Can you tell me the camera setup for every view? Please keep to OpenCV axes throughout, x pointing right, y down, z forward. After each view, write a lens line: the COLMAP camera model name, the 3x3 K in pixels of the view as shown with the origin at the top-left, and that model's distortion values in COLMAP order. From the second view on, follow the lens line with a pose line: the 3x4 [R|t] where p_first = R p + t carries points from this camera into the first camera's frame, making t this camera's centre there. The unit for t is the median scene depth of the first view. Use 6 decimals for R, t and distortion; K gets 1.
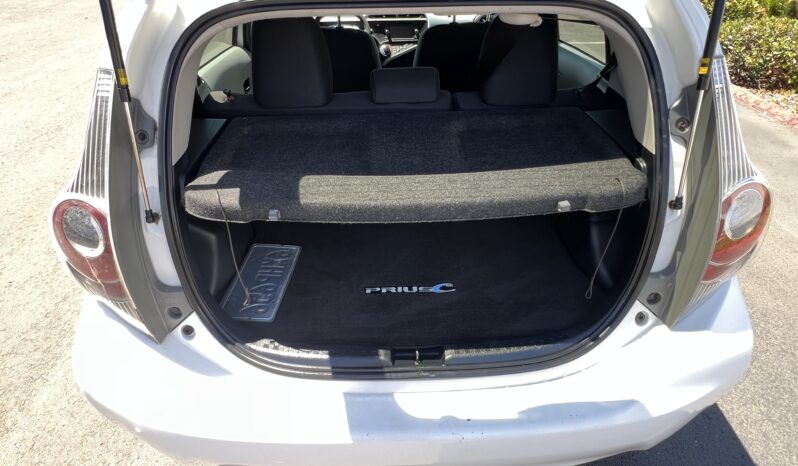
lens RADIAL K [[418.2, 0, 398.6], [0, 418.2, 234.6], [0, 0, 1]] dist [0.001120, 0.001071]
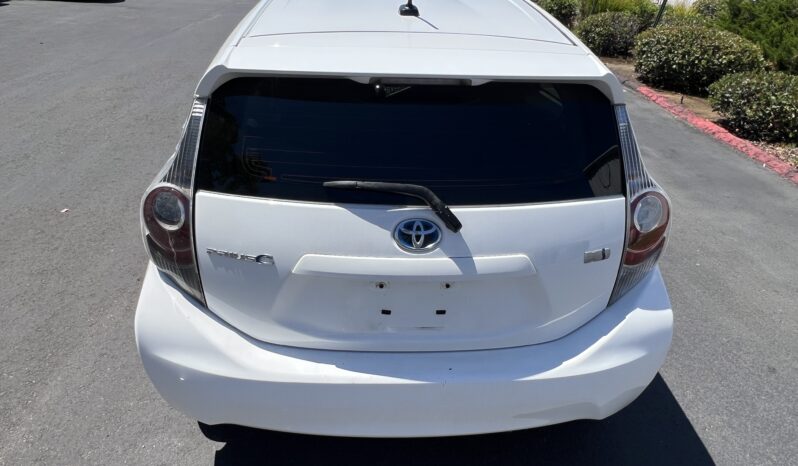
lens RADIAL K [[506.6, 0, 398.4], [0, 506.6, 230.3], [0, 0, 1]] dist [0.006635, 0.000480]
pose [[0.999122, 0.027687, 0.031456, -0.042887], [-0.022851, 0.989187, -0.144869, 0.210444], [-0.035127, 0.144023, 0.988951, -0.492390]]
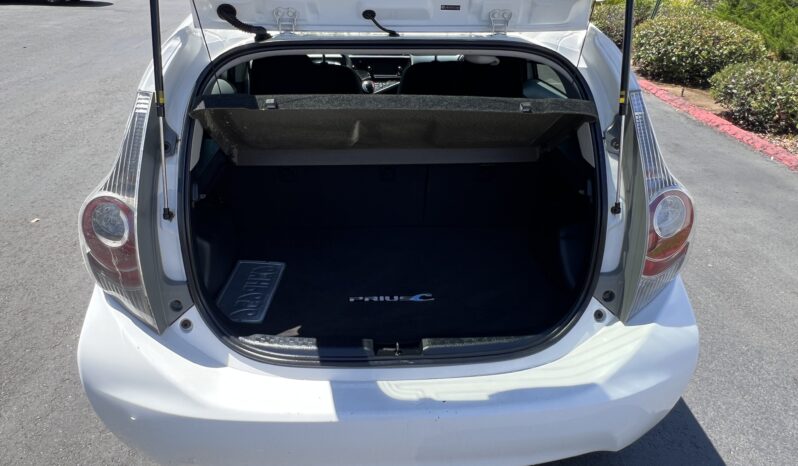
lens RADIAL K [[510.5, 0, 396.2], [0, 510.5, 232.2], [0, 0, 1]] dist [0.003387, 0.001969]
pose [[0.999436, 0.007915, 0.032642, -0.004402], [-0.003187, 0.989801, -0.142418, 0.162311], [-0.033436, 0.142234, 0.989268, -0.324869]]
